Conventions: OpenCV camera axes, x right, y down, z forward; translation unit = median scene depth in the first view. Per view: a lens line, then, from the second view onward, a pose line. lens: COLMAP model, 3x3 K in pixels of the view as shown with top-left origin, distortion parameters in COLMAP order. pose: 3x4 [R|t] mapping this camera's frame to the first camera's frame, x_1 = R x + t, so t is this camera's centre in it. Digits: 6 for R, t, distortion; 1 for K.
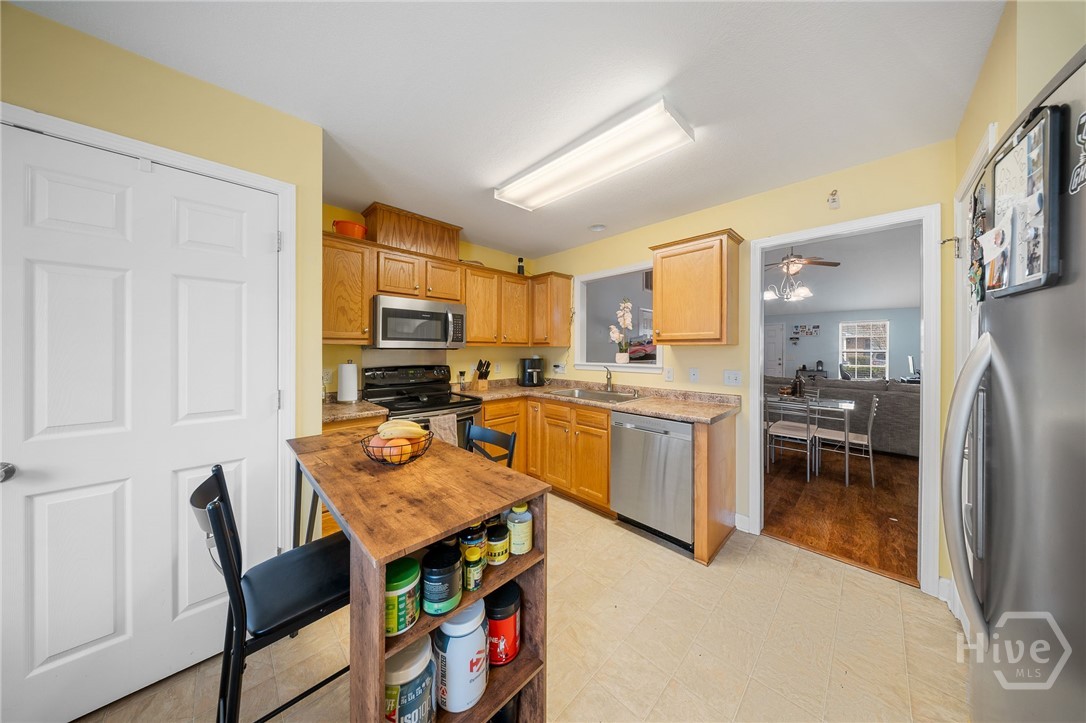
lens RADIAL K [[323.7, 0, 543.0], [0, 323.7, 351.6], [0, 0, 1]] dist [0.000102, -0.000998]
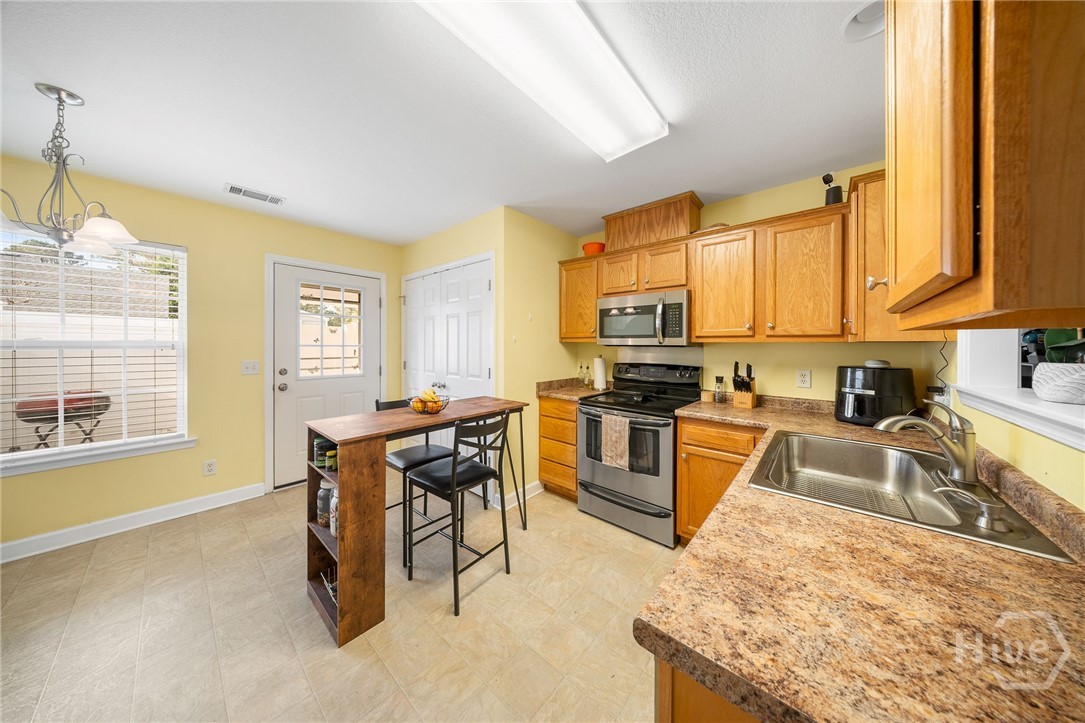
lens RADIAL K [[323.4, 0, 547.9], [0, 323.4, 350.3], [0, 0, 1]] dist [0.000102, -0.000998]
pose [[0.079938, 0.012447, -0.996722, 0.490223], [-0.013319, 0.999846, 0.011417, -0.002590], [0.996711, 0.012362, 0.080091, 0.582207]]
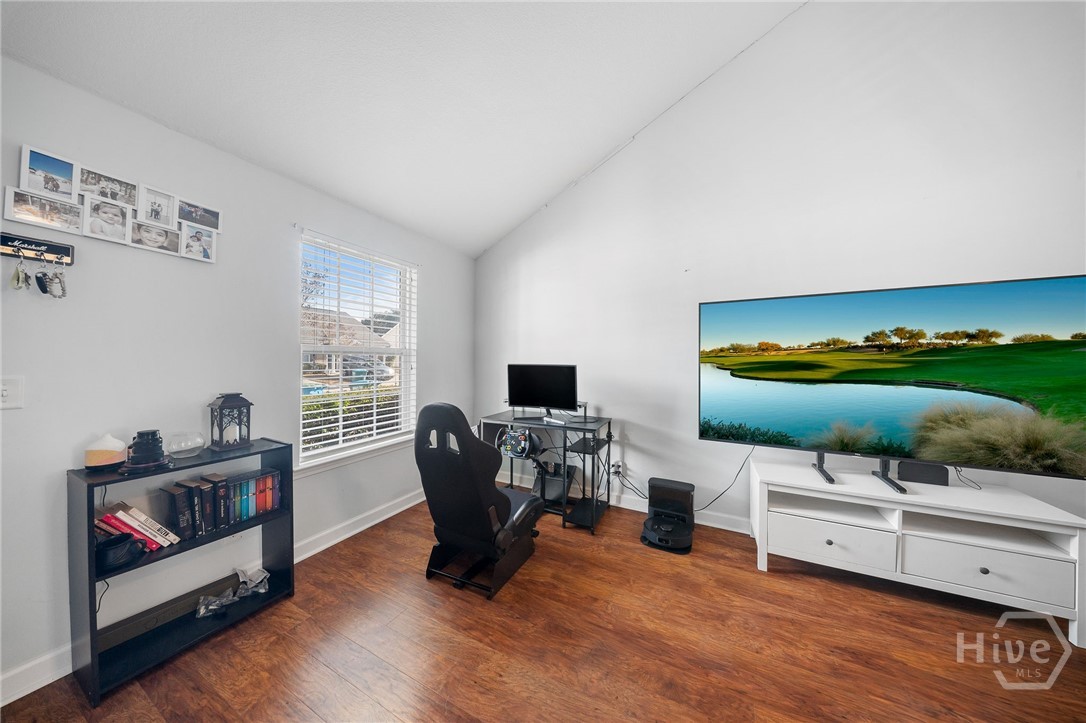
lens RADIAL K [[323.7, 0, 546.2], [0, 323.7, 357.9], [0, 0, 1]] dist [0.000102, -0.000998]
pose [[-0.338527, -0.005336, 0.940941, 1.662752], [-0.011835, 0.999929, 0.001413, 0.009901], [-0.940882, -0.010658, -0.338566, 2.418827]]
